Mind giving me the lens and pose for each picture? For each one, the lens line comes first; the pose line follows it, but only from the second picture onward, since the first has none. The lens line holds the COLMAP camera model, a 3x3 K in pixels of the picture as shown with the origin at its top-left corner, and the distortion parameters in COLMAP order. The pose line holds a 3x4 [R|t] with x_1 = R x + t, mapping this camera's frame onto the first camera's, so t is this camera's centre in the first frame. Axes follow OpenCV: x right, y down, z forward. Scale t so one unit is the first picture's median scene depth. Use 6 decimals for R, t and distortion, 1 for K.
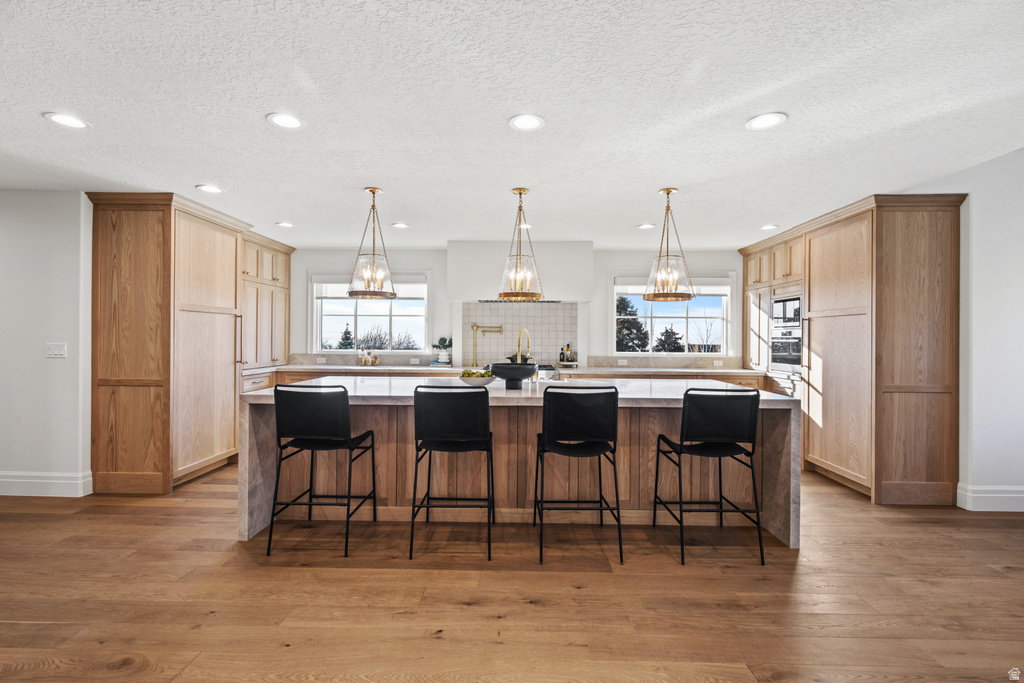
lens RADIAL K [[477.3, 0, 512.0], [0, 477.3, 341.5], [0, 0, 1]] dist [-0.001782, -0.000574]
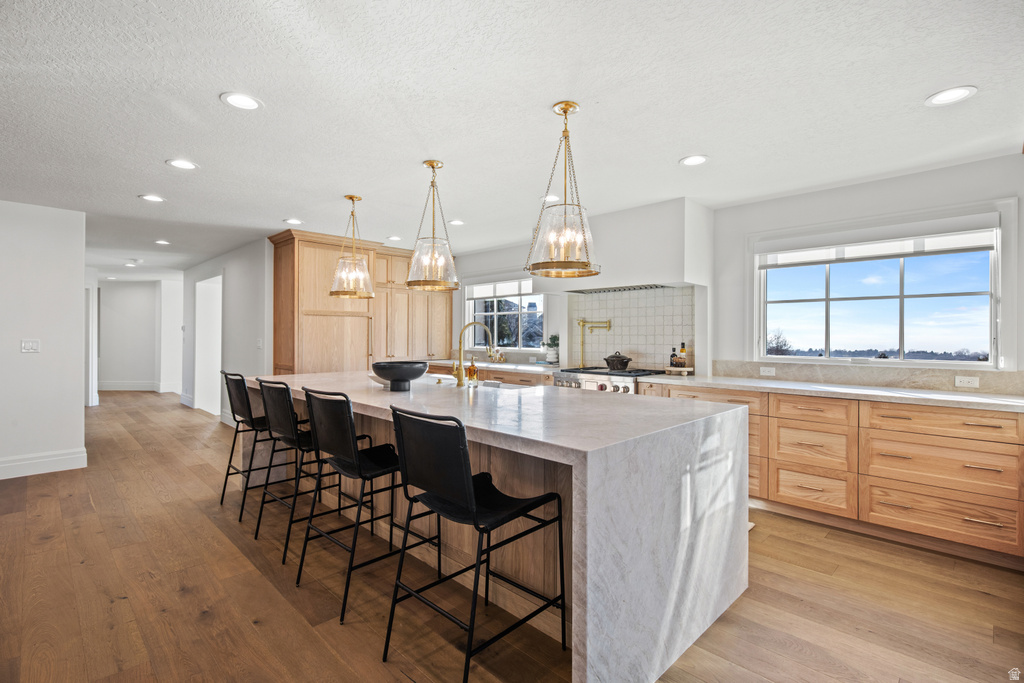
lens RADIAL K [[477.3, 0, 512.0], [0, 477.3, 341.5], [0, 0, 1]] dist [-0.001782, -0.000574]
pose [[0.721679, 0.003870, -0.692217, 0.544849], [-0.003834, 0.999991, 0.001593, 0.004114], [0.692217, 0.001505, 0.721687, 0.358270]]
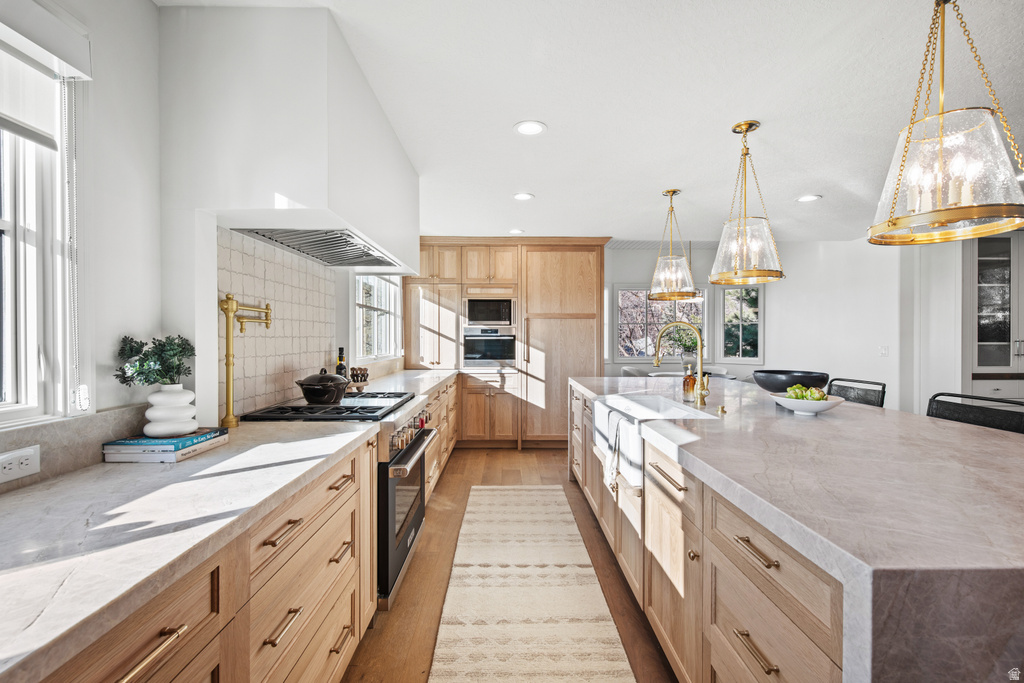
lens RADIAL K [[460.5, 0, 512.0], [0, 460.5, 341.5], [0, 0, 1]] dist [-0.000601, -0.000080]
pose [[-0.031062, -0.015629, 0.999395, -0.489593], [0.008351, 0.999839, 0.015895, -0.010130], [-0.999483, 0.008839, -0.030927, 1.035244]]
